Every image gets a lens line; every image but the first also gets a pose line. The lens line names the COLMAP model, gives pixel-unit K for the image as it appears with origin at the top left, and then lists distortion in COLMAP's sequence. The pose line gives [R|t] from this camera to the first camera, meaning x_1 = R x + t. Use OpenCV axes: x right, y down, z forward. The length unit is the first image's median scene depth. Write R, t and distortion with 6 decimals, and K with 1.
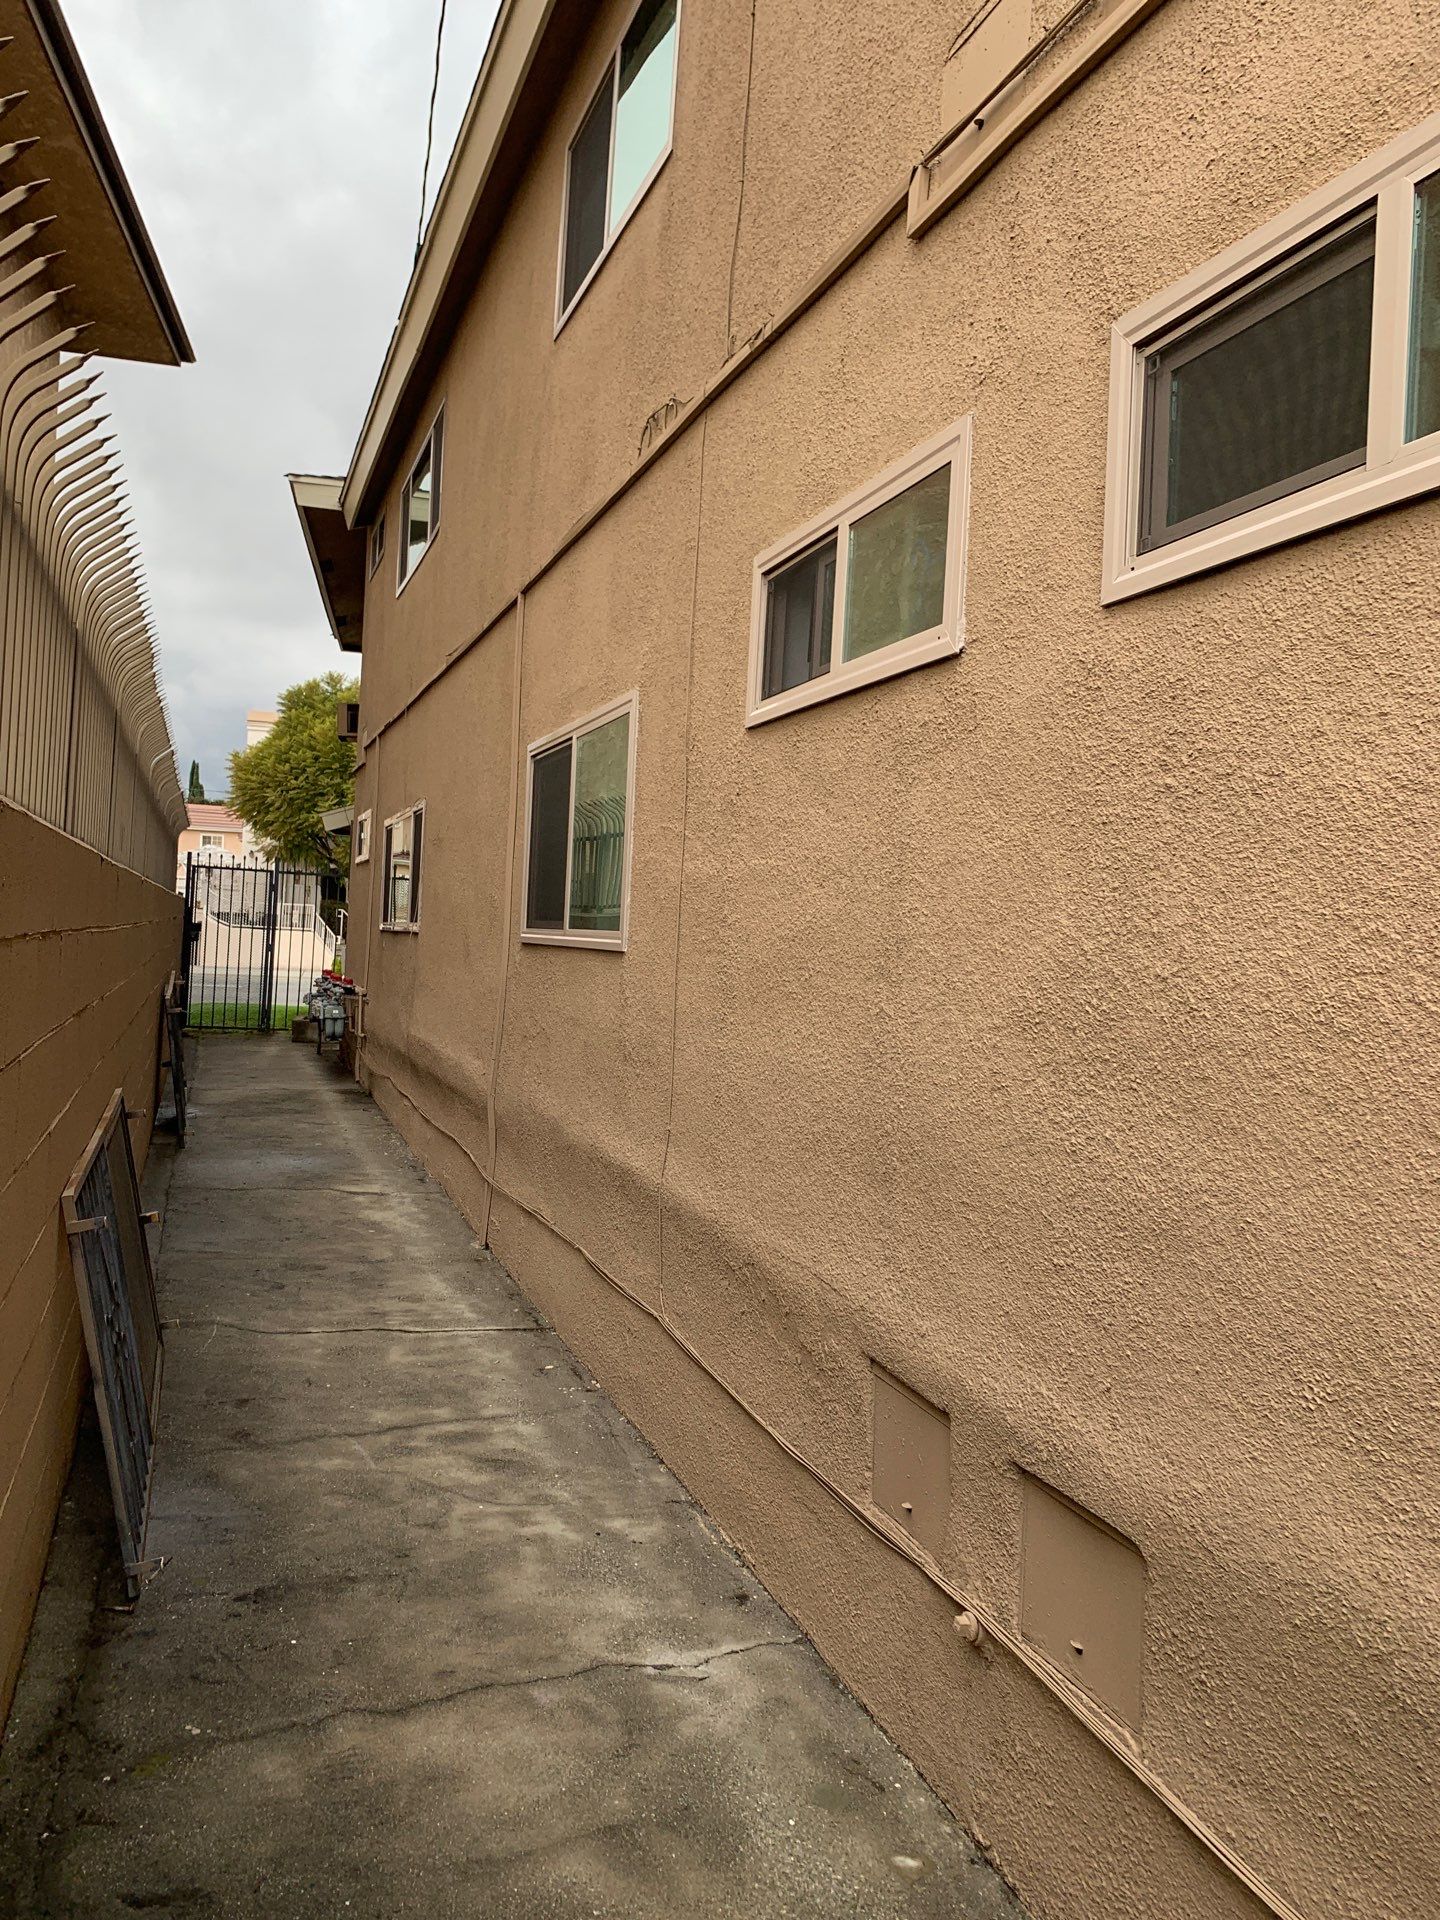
lens RADIAL K [[1370.9, 0, 714.7], [0, 1370.9, 937.6], [0, 0, 1]] dist [0.020179, -0.003853]
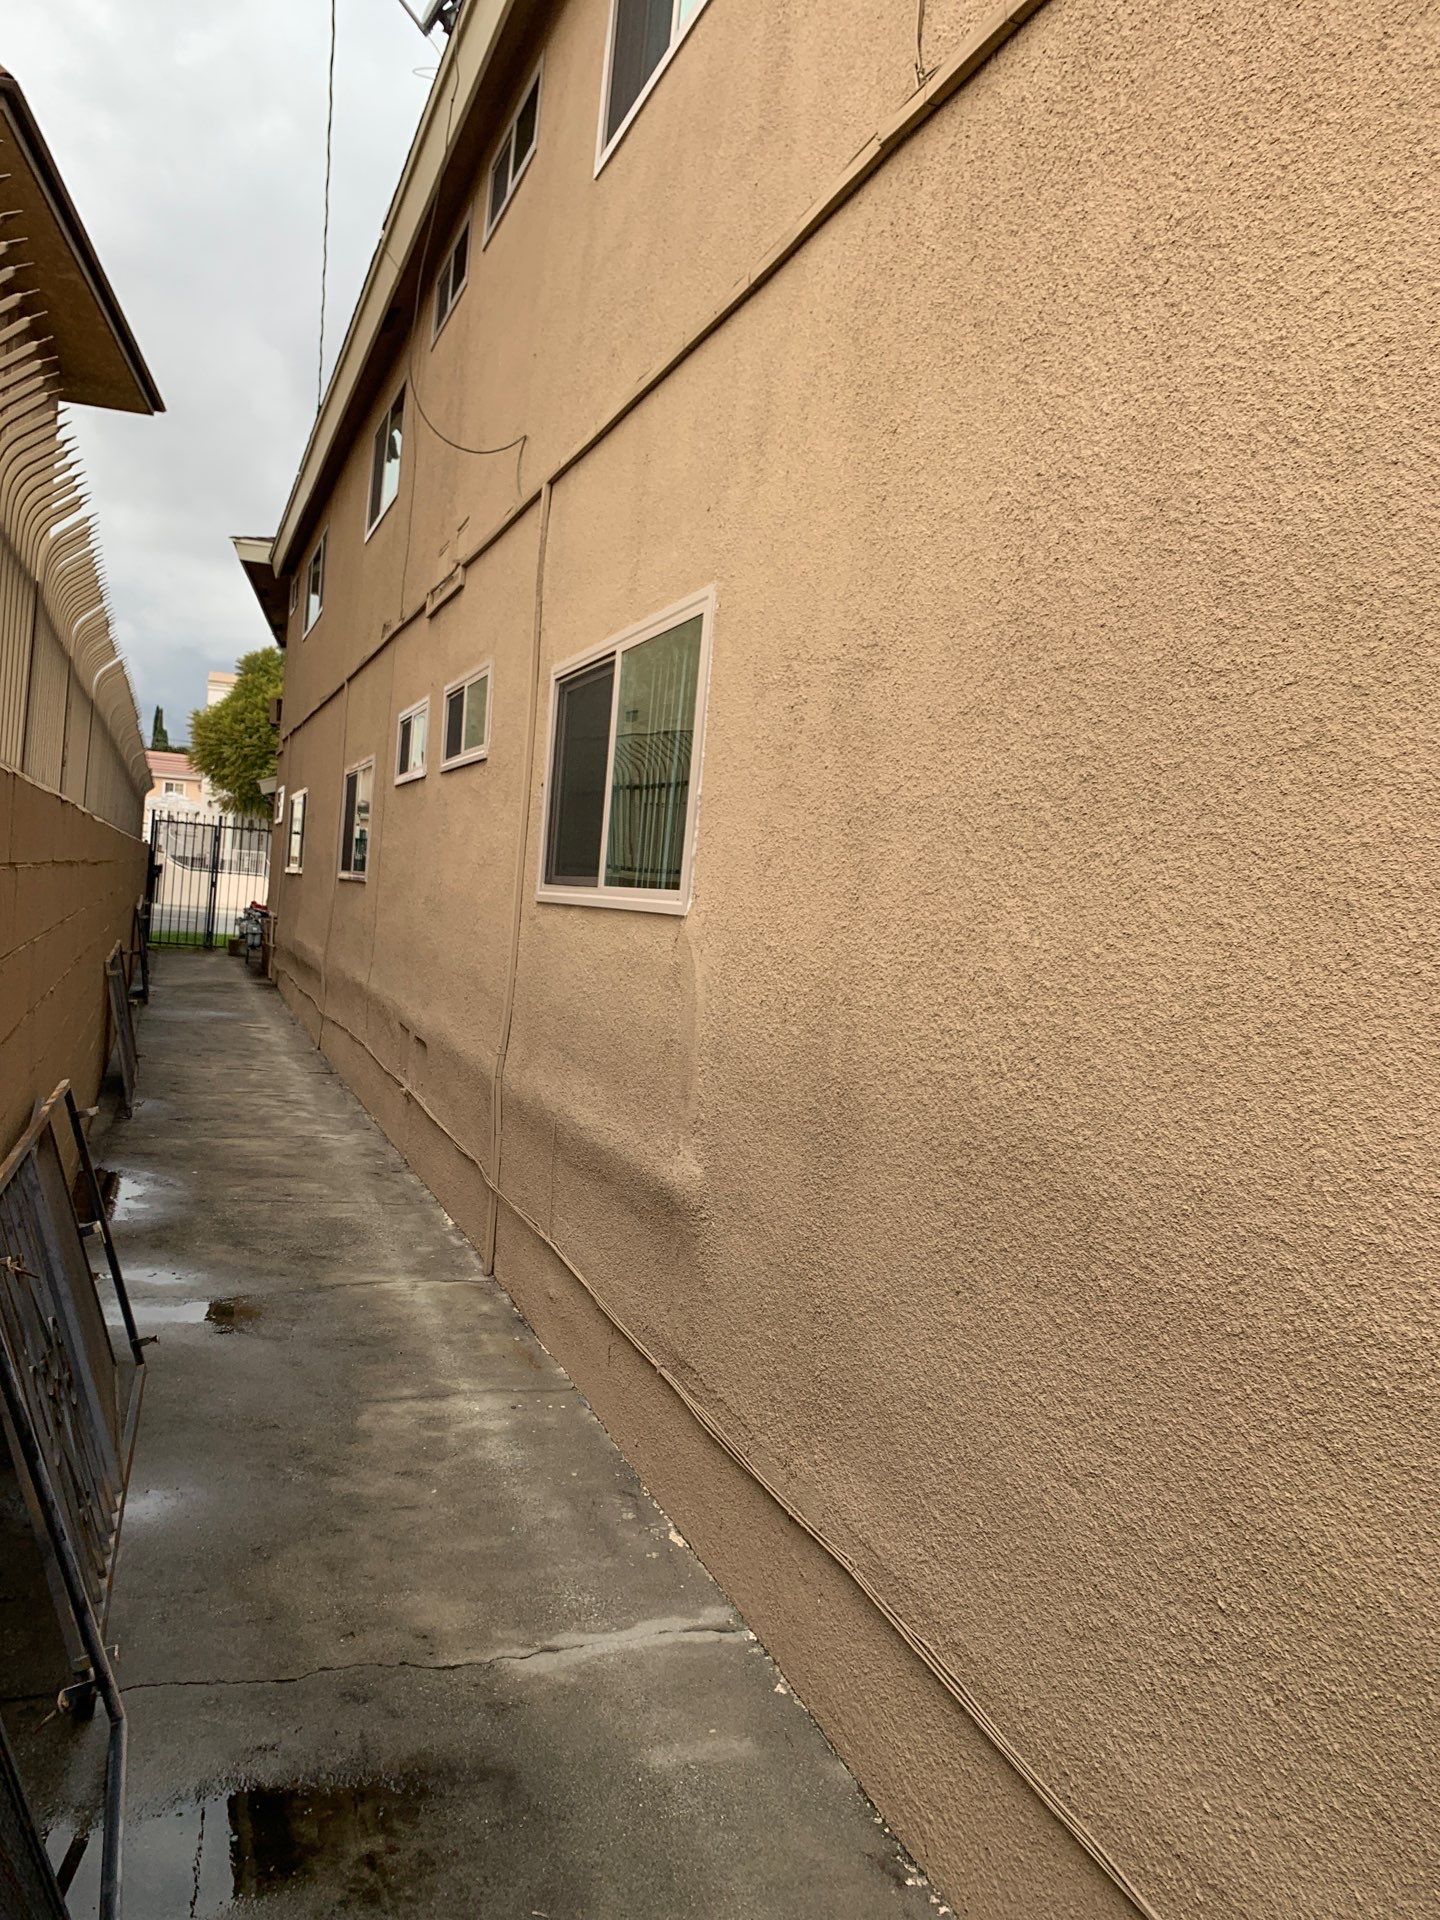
lens RADIAL K [[1387.2, 0, 720.0], [0, 1387.2, 960.0], [0, 0, 1]] dist [0.006925, -0.005157]
pose [[0.999115, 0.033347, 0.025638, 0.364797], [-0.034426, 0.998489, 0.042837, 0.017495], [-0.024171, -0.043682, 0.998753, -0.970136]]
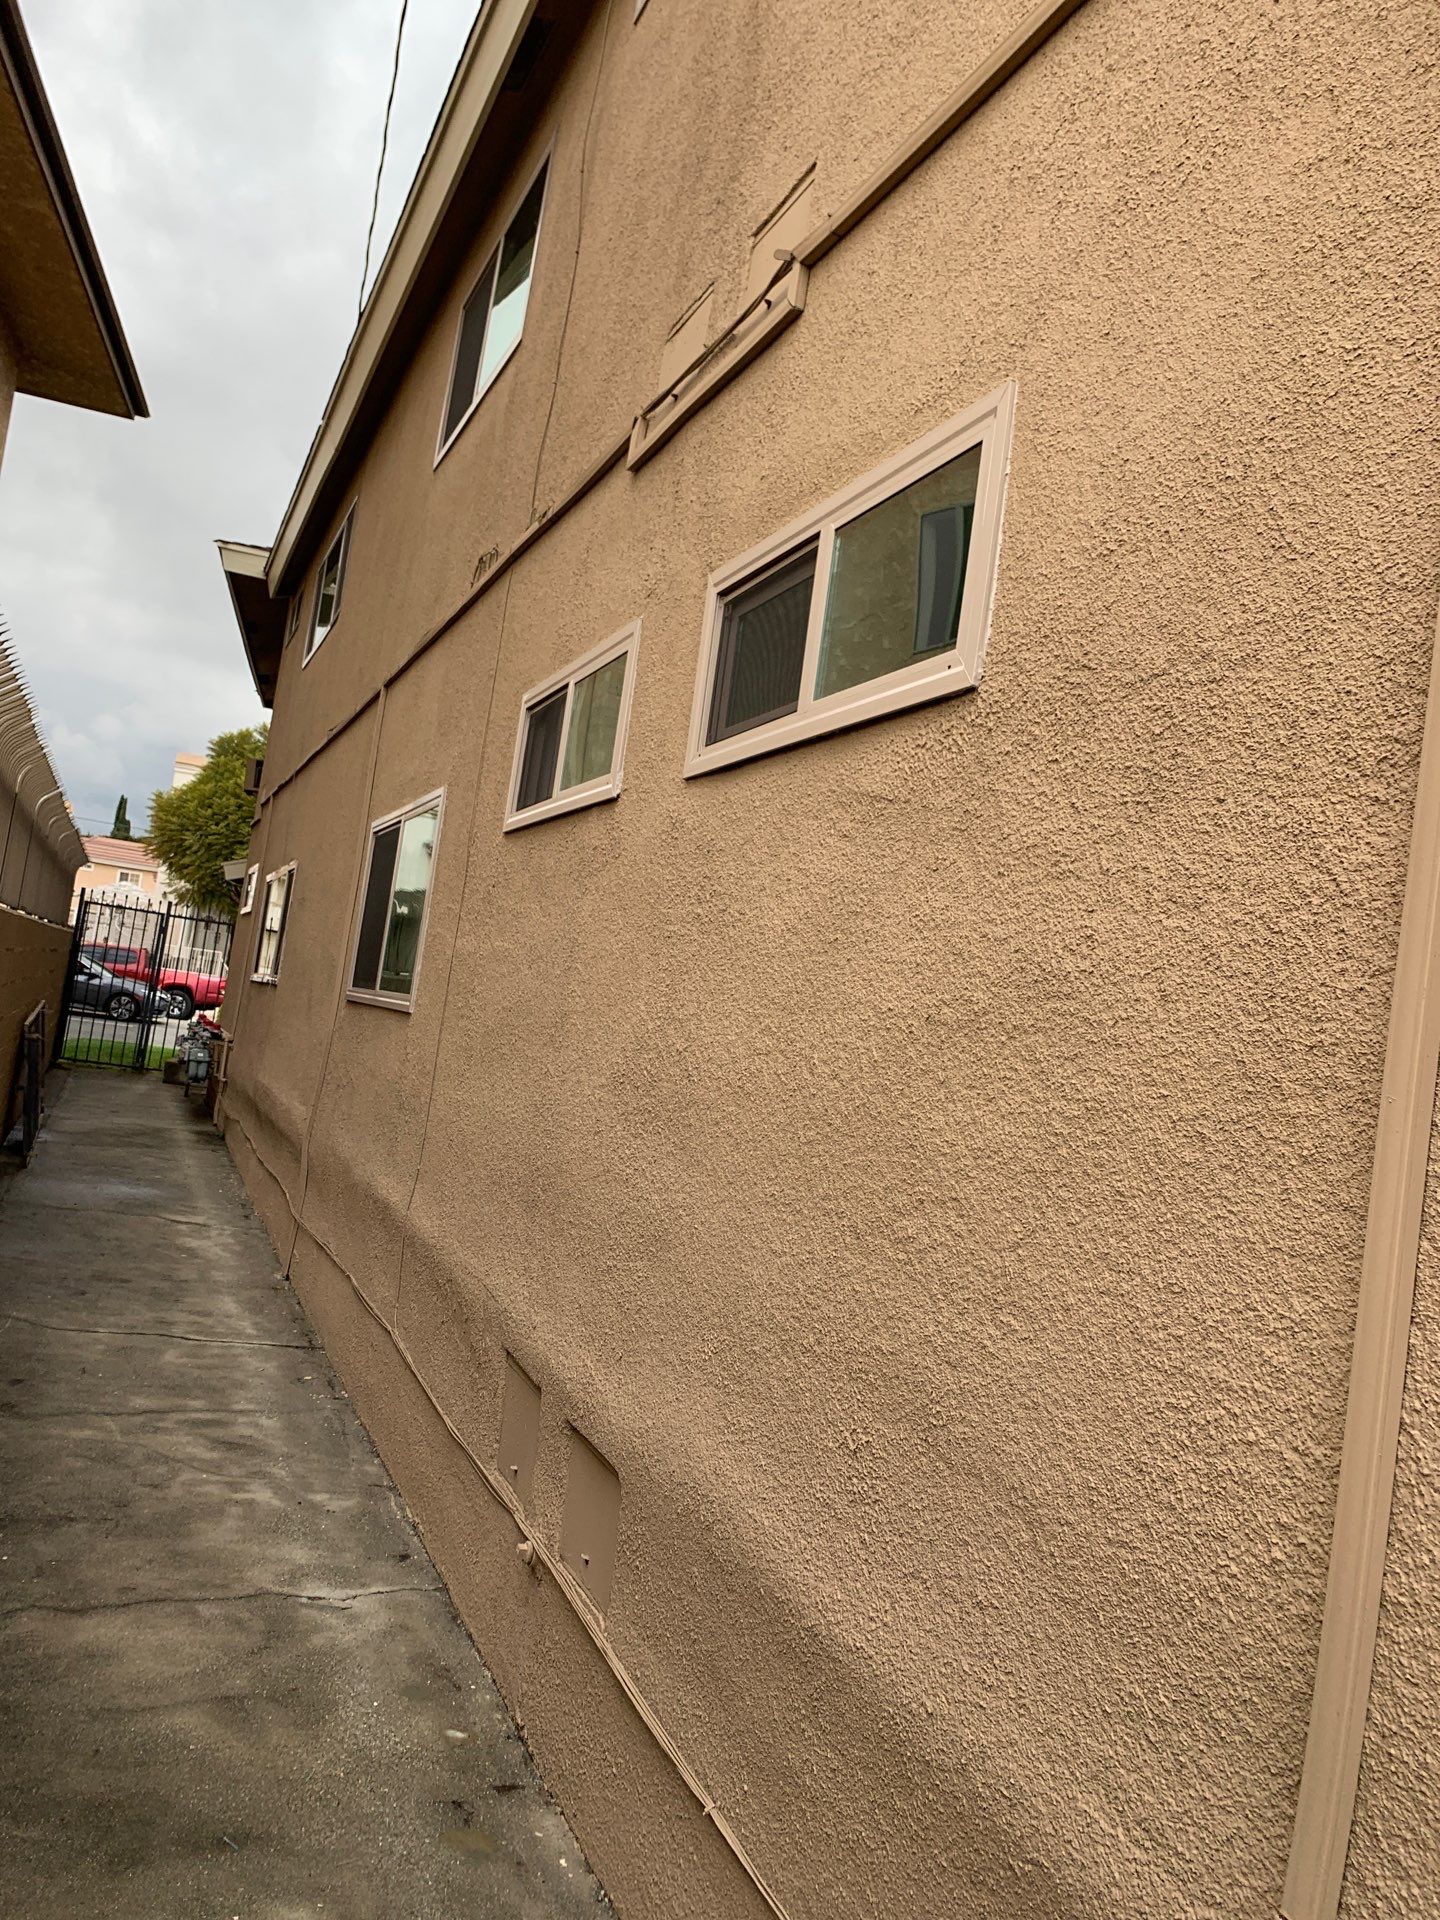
lens RADIAL K [[1383.1, 0, 720.0], [0, 1383.1, 960.0], [0, 0, 1]] dist [0.002403, 0.029647]
pose [[0.994028, 0.095539, 0.052725, 0.108621], [-0.092824, 0.994337, -0.051745, 0.001721], [-0.057370, 0.046542, 0.997268, -0.142702]]
